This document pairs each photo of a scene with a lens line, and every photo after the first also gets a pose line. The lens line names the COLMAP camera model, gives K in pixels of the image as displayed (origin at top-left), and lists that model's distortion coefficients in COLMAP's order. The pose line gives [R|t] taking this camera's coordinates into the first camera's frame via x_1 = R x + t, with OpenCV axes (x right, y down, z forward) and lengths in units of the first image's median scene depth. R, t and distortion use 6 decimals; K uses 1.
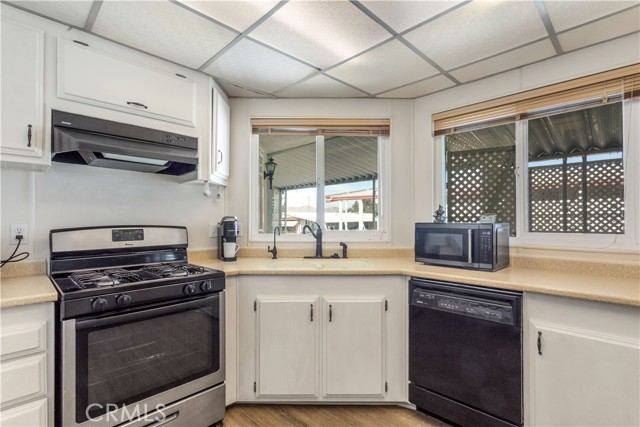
lens RADIAL K [[304.7, 0, 319.9], [0, 304.7, 218.2], [0, 0, 1]] dist [-0.001586, 0.002779]
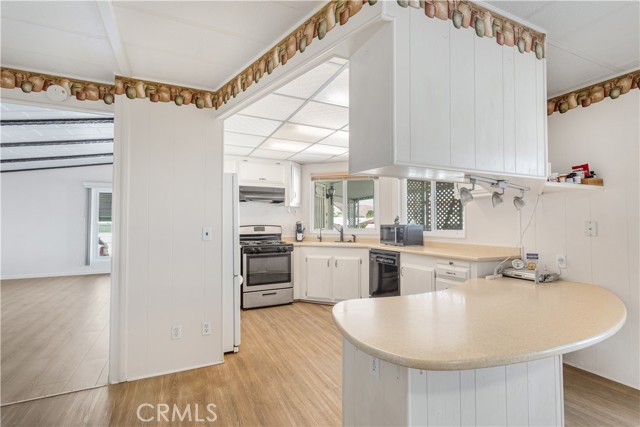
lens RADIAL K [[304.7, 0, 319.9], [0, 304.7, 214.3], [0, 0, 1]] dist [-0.001586, 0.002779]
pose [[0.942854, -0.007374, -0.333124, 0.649978], [0.000019, 0.999756, -0.022078, -0.008879], [0.333206, 0.020810, 0.942624, -1.152899]]
